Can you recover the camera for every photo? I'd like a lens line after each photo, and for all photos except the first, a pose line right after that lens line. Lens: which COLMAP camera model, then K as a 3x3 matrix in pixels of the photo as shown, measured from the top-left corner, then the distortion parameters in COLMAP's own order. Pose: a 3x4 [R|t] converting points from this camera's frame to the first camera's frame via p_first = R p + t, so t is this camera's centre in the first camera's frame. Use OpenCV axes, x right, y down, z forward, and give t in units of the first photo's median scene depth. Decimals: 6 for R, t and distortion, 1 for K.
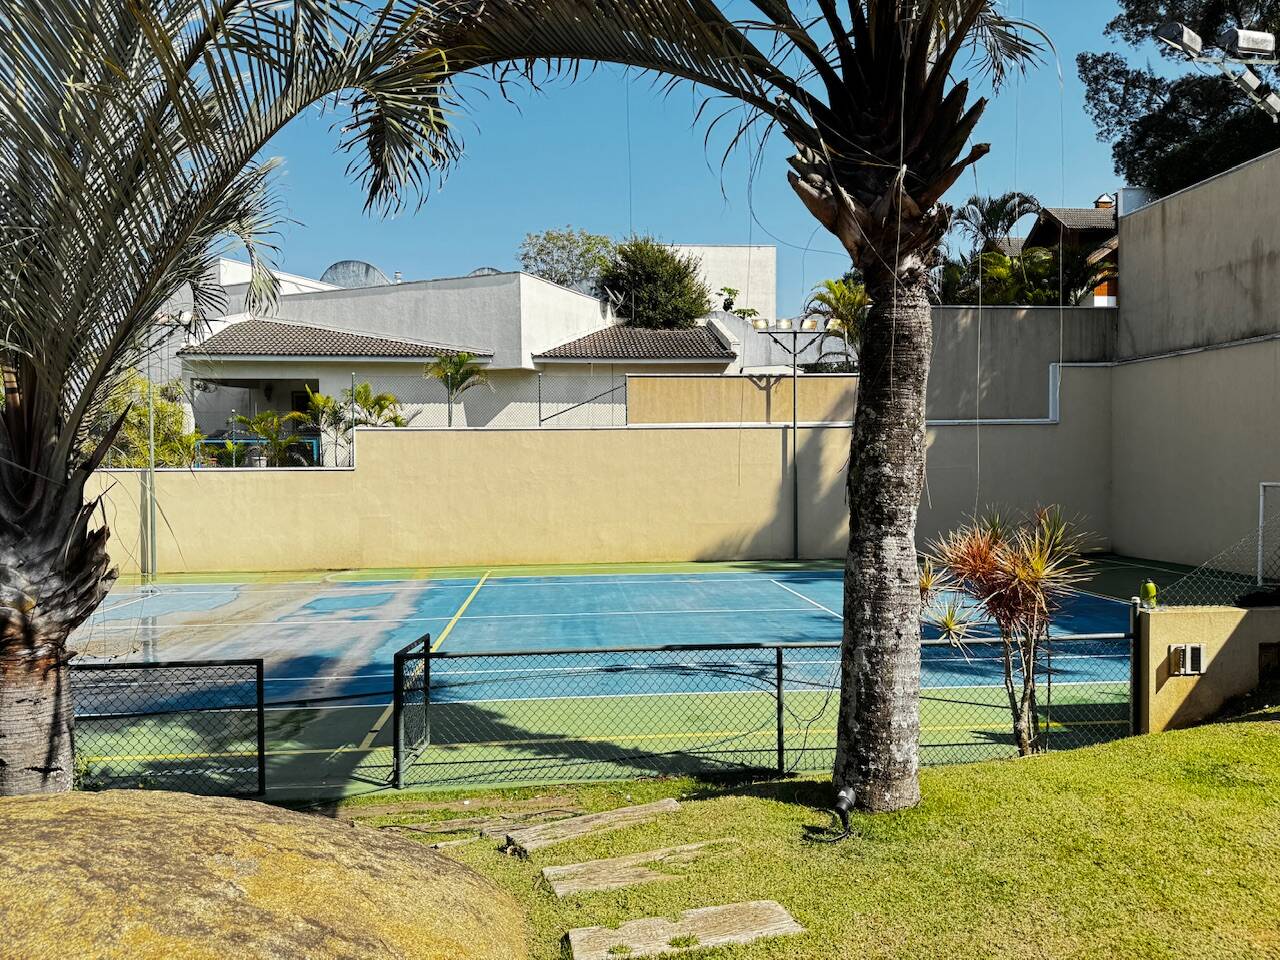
lens RADIAL K [[902.2, 0, 649.3], [0, 902.2, 483.3], [0, 0, 1]] dist [0.051056, -0.038528]
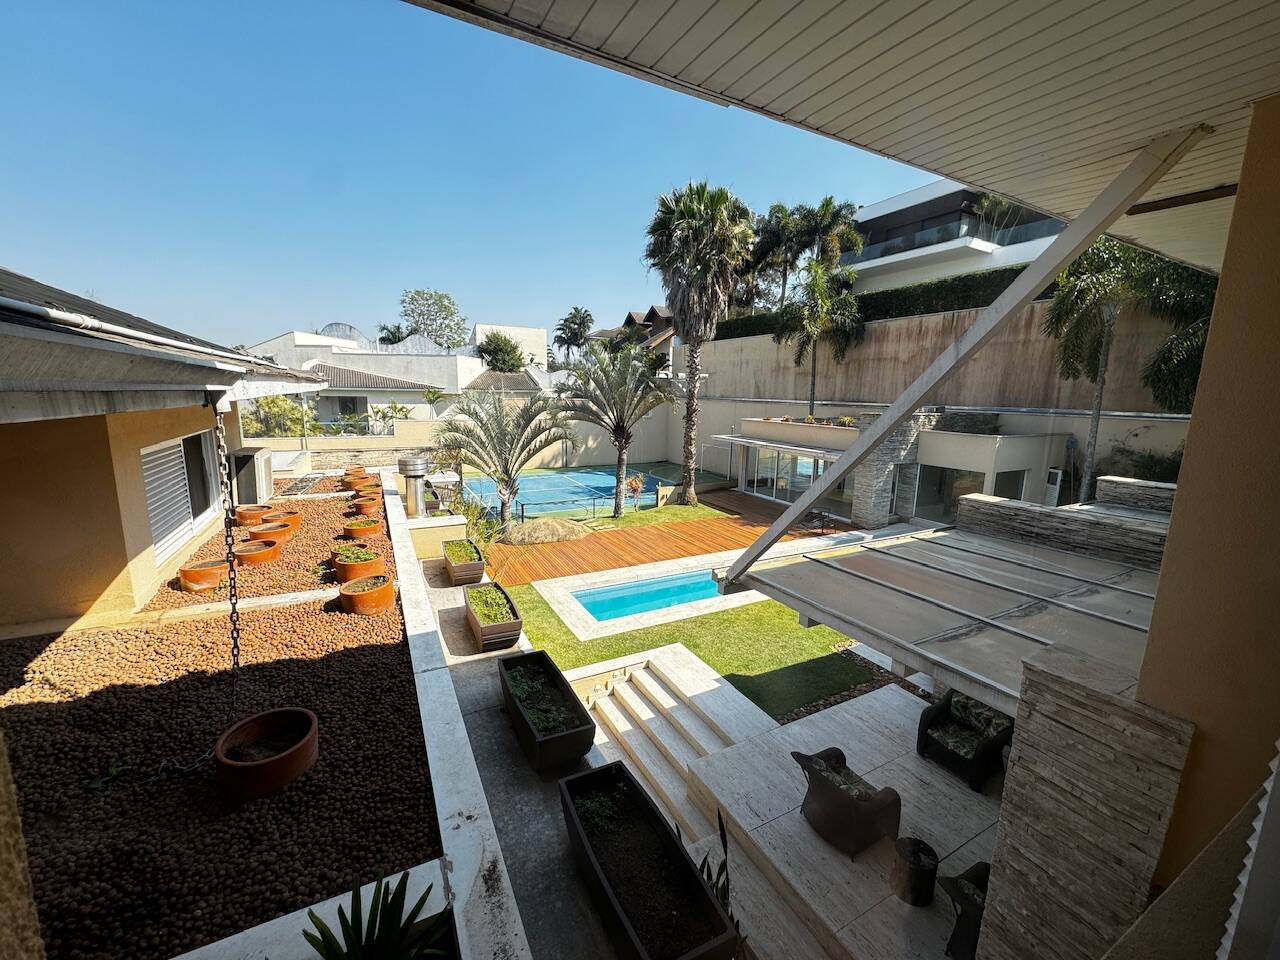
lens RADIAL K [[511.7, 0, 647.7], [0, 511.7, 481.4], [0, 0, 1]] dist [-0.002477, -0.000105]
pose [[0.922631, -0.040575, 0.383544, -0.223677], [-0.018950, 0.988481, 0.150155, -0.116939], [-0.385218, -0.145805, 0.911234, -0.574301]]
